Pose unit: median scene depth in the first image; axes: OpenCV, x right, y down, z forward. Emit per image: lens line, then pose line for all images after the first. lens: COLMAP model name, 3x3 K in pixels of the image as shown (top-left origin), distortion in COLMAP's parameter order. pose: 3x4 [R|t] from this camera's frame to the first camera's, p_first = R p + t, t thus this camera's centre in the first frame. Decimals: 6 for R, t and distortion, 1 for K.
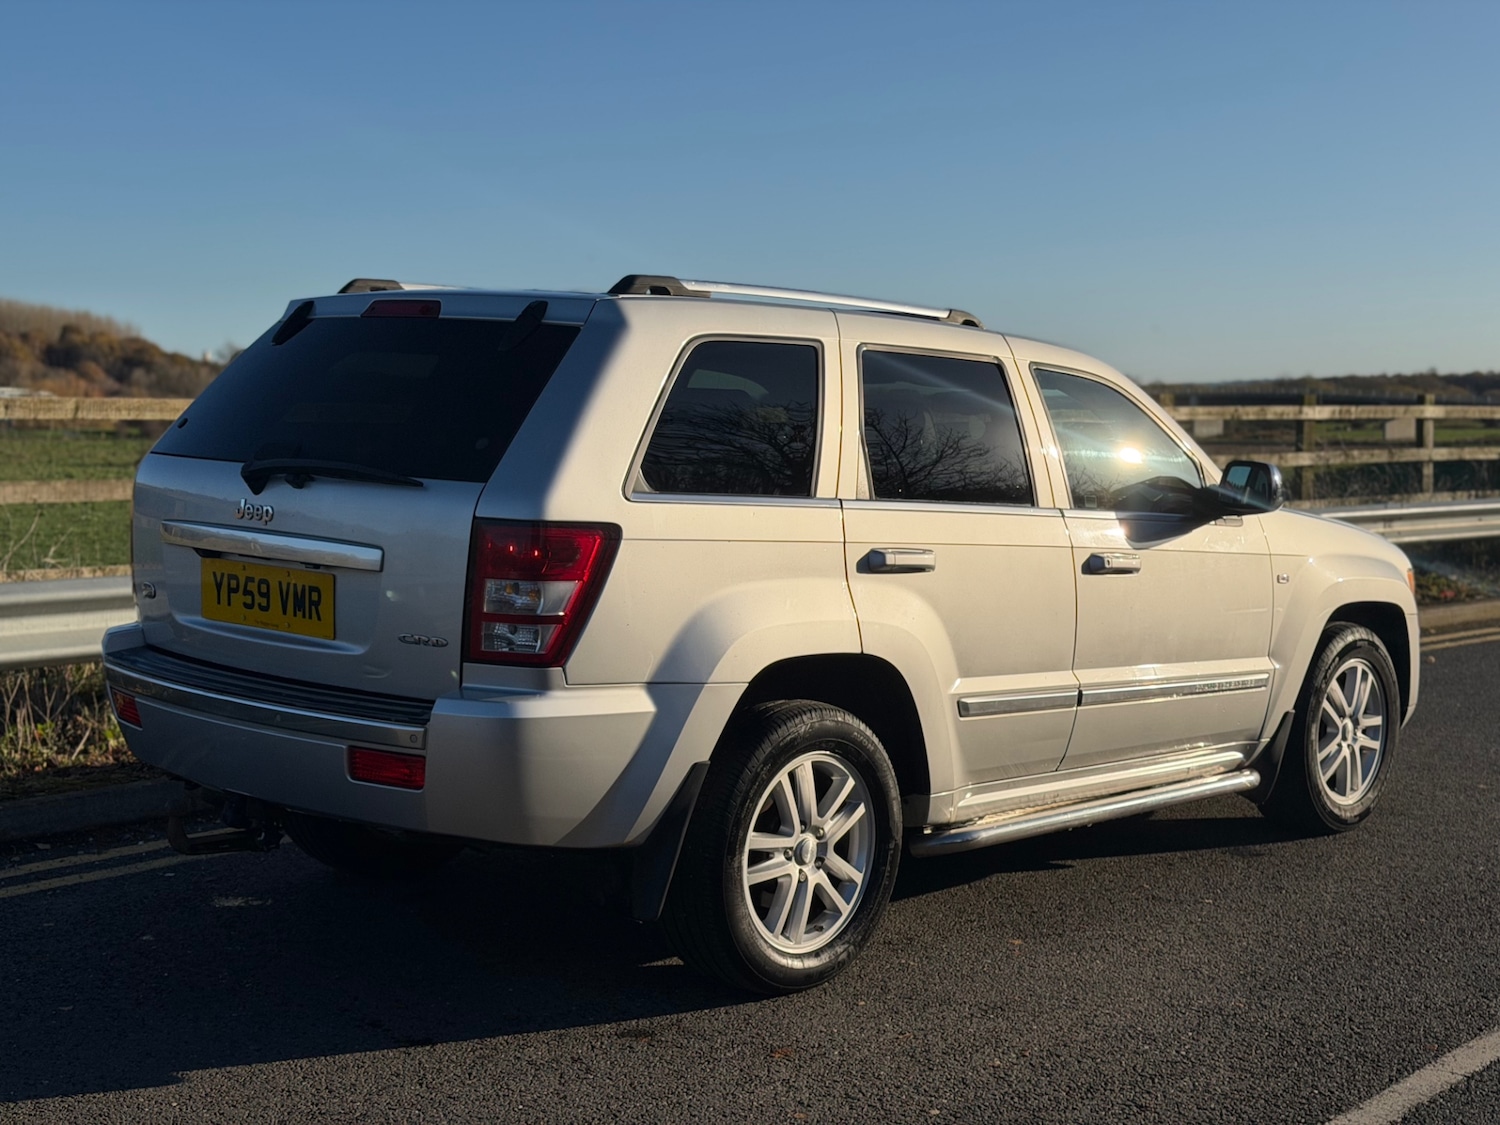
lens RADIAL K [[2078.2, 0, 744.4], [0, 2078.2, 564.2], [0, 0, 1]] dist [0.112290, 0.000000]
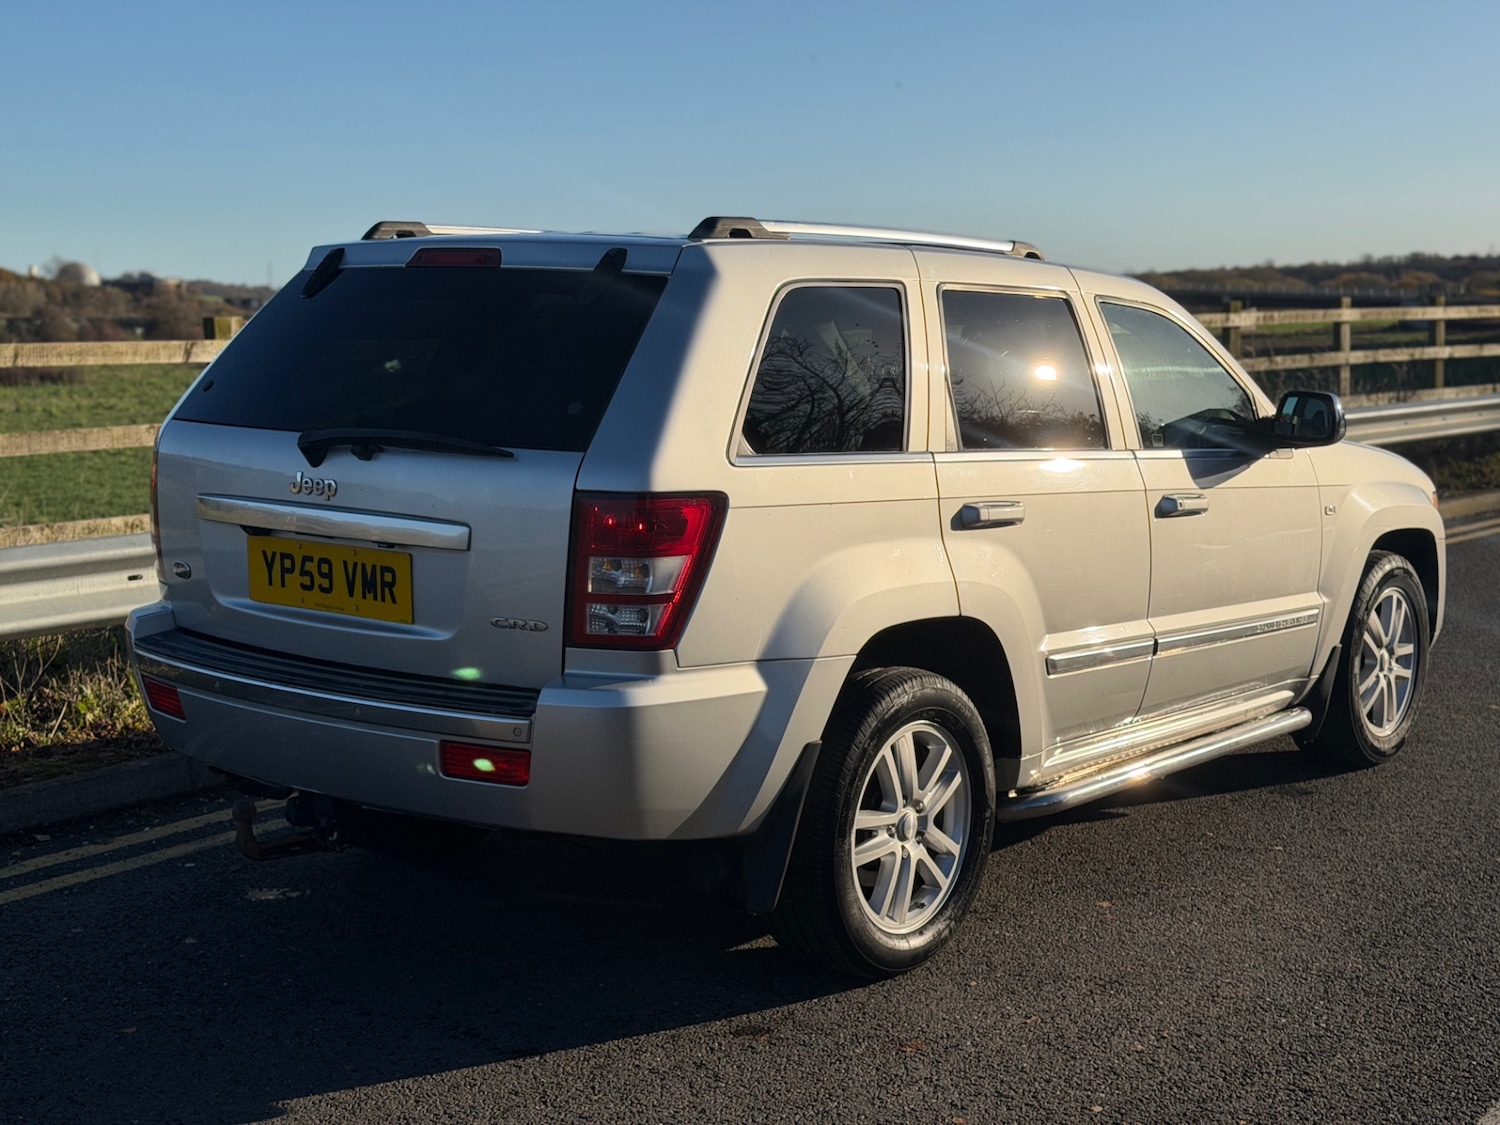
lens RADIAL K [[2078.2, 0, 754.2], [0, 2078.2, 572.6], [0, 0, 1]] dist [0.112290, 0.000000]
pose [[0.996875, -0.031420, 0.072484, -0.103996], [0.027835, 0.998364, 0.049946, -0.026197], [-0.073935, -0.047773, 0.996118, 0.067743]]
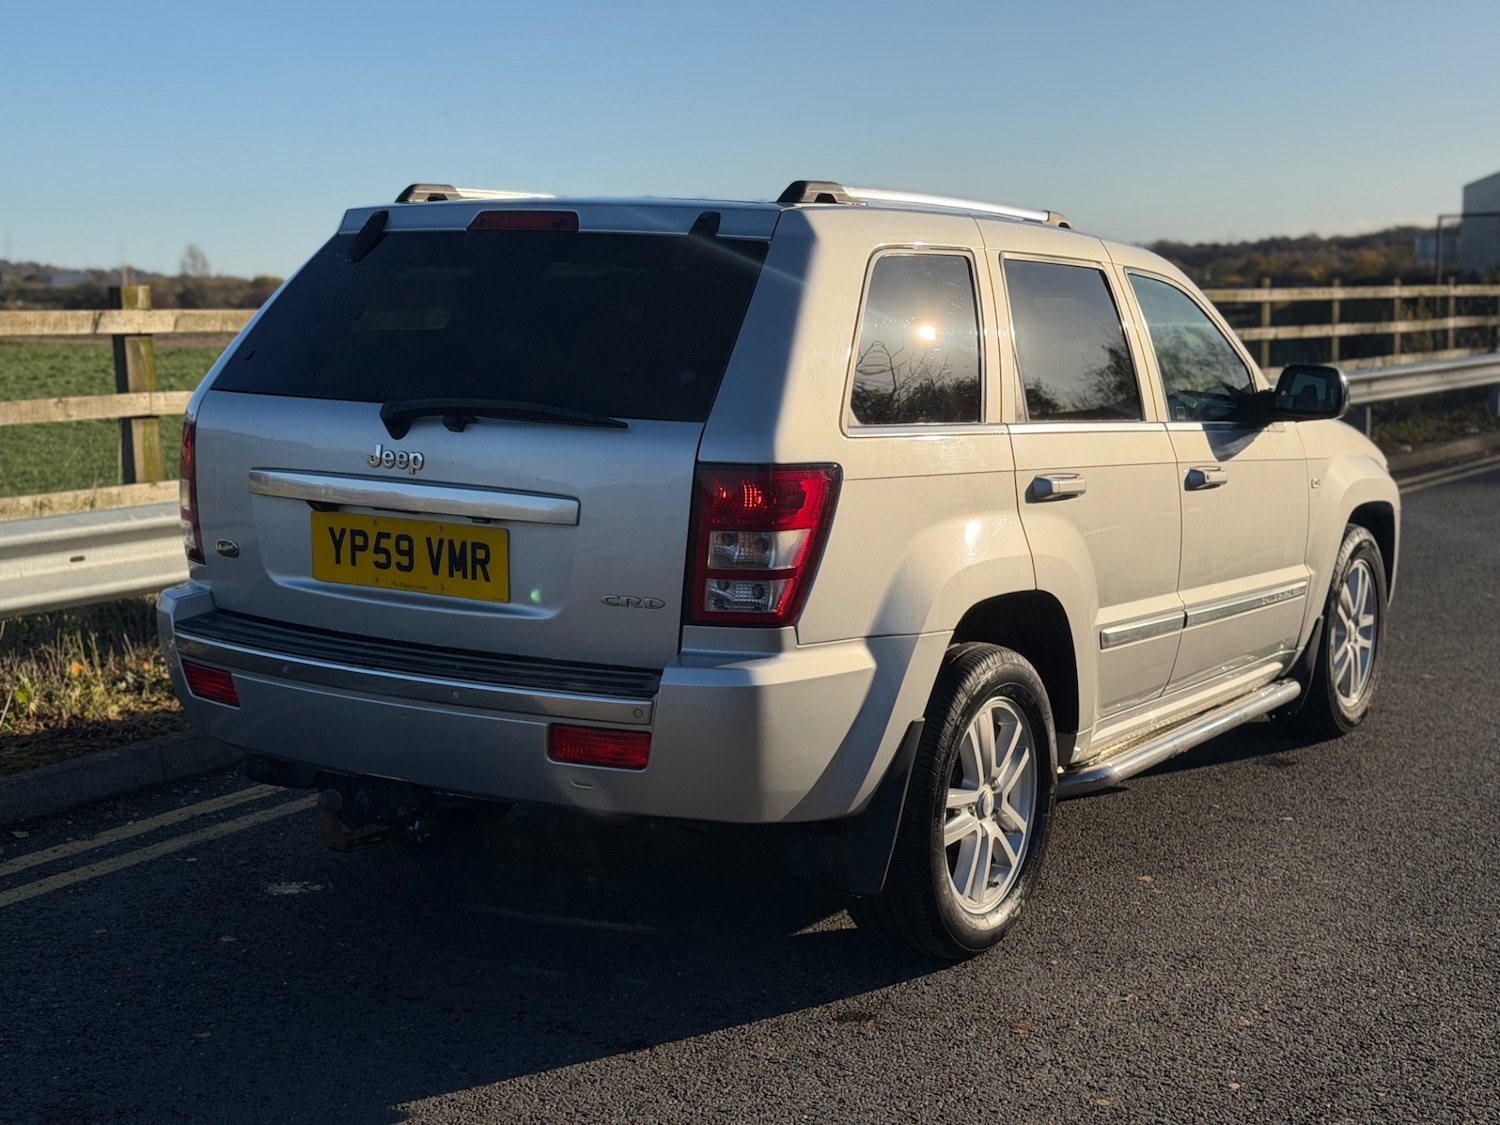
lens RADIAL K [[2078.2, 0, 745.8], [0, 2078.2, 564.7], [0, 0, 1]] dist [0.112290, 0.000000]
pose [[0.983198, -0.039353, 0.178251, -0.235587], [0.029333, 0.997856, 0.058503, -0.026346], [-0.180171, -0.052292, 0.982244, 0.109449]]
